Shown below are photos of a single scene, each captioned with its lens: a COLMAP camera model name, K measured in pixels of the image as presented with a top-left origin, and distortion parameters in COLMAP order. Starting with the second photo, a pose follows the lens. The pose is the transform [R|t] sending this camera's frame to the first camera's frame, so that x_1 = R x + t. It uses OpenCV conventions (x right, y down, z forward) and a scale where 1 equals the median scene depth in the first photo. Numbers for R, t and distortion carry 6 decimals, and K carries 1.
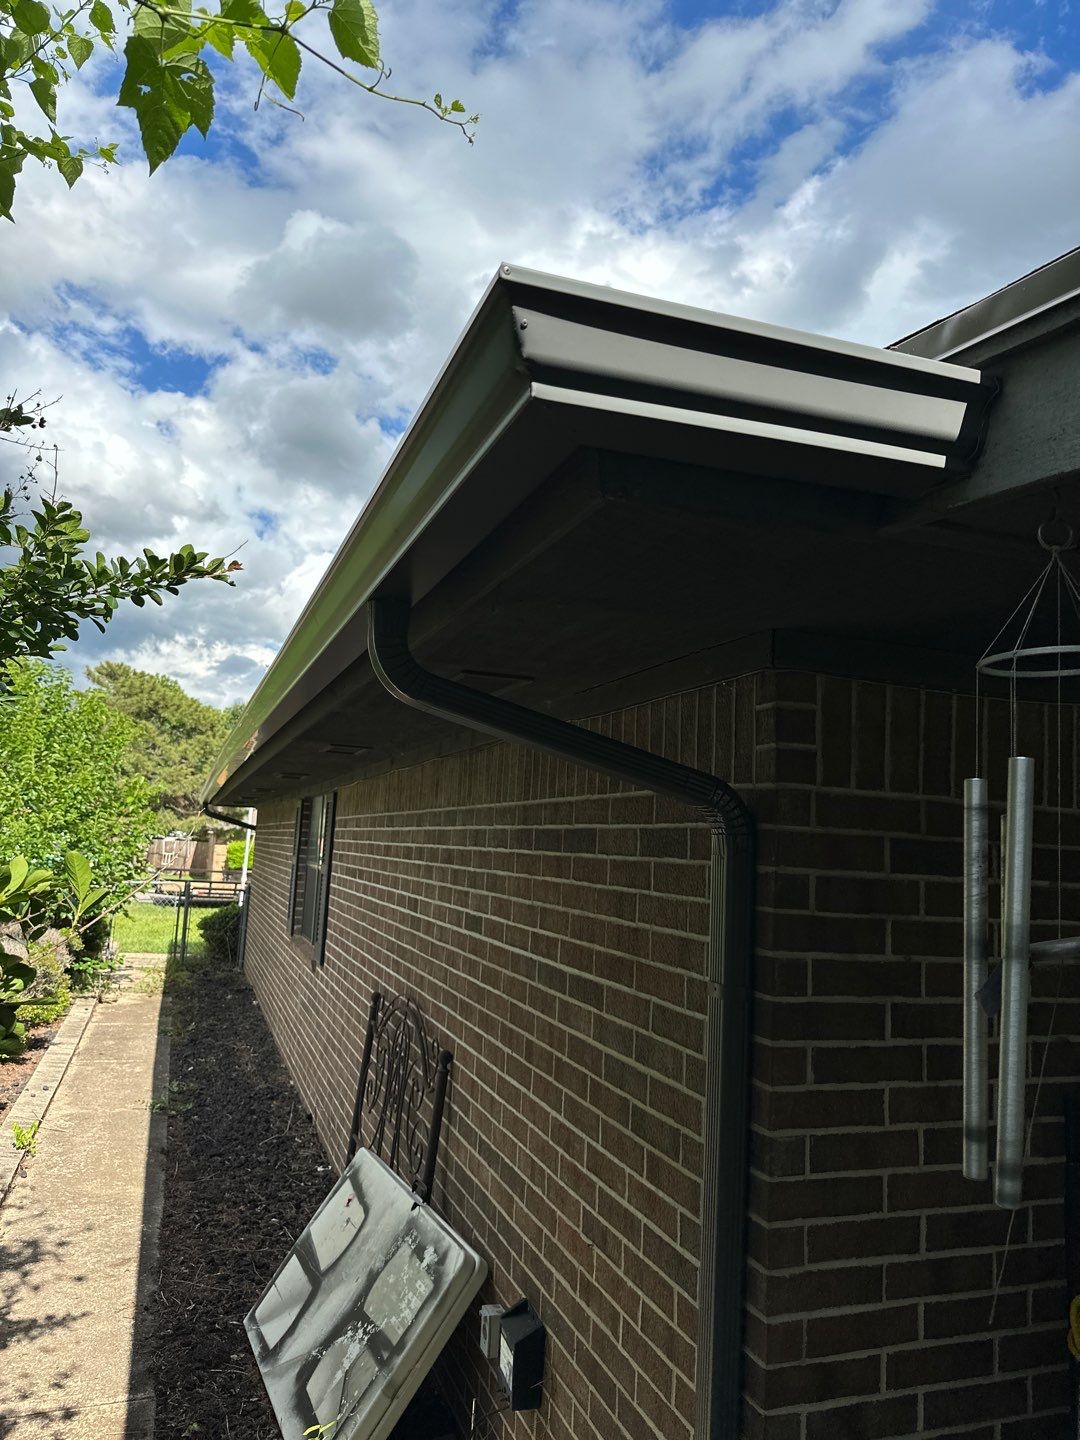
lens RADIAL K [[998.6, 0, 540.0], [0, 998.6, 720.0], [0, 0, 1]] dist [0.026208, -0.002494]
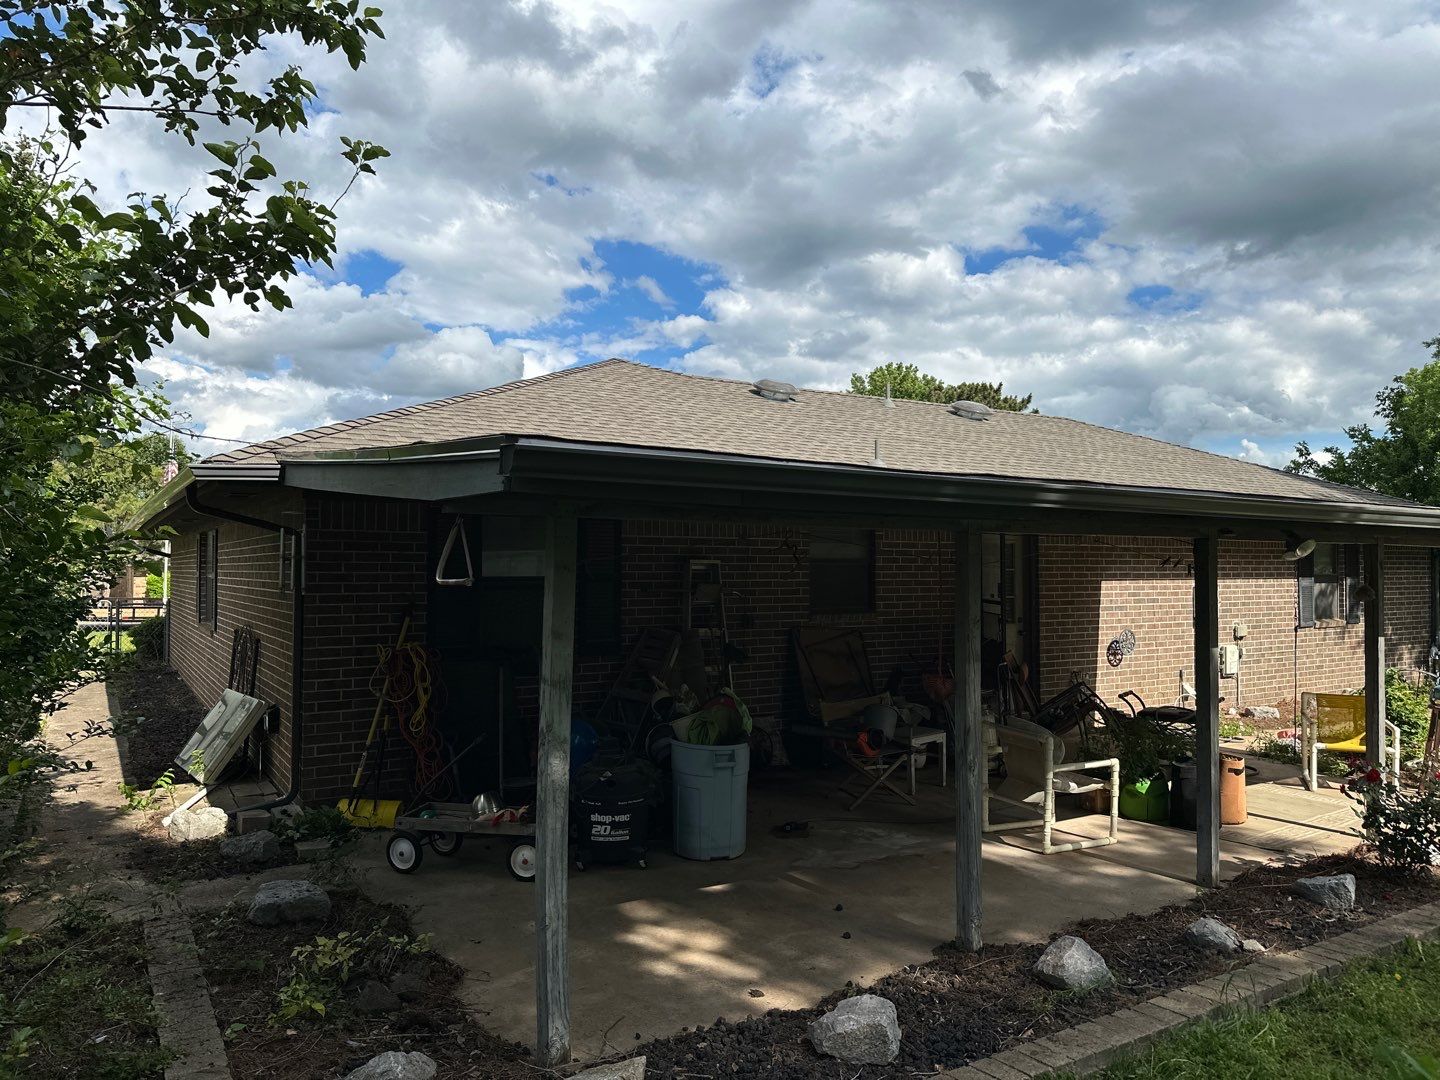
lens RADIAL K [[998.6, 0, 720.0], [0, 998.6, 540.0], [0, 0, 1]] dist [0.026208, -0.002494]
pose [[0.974758, -0.054932, 0.216403, 0.231737], [0.030731, 0.993045, 0.113652, -0.068867], [-0.221141, -0.104133, 0.969666, -0.748797]]
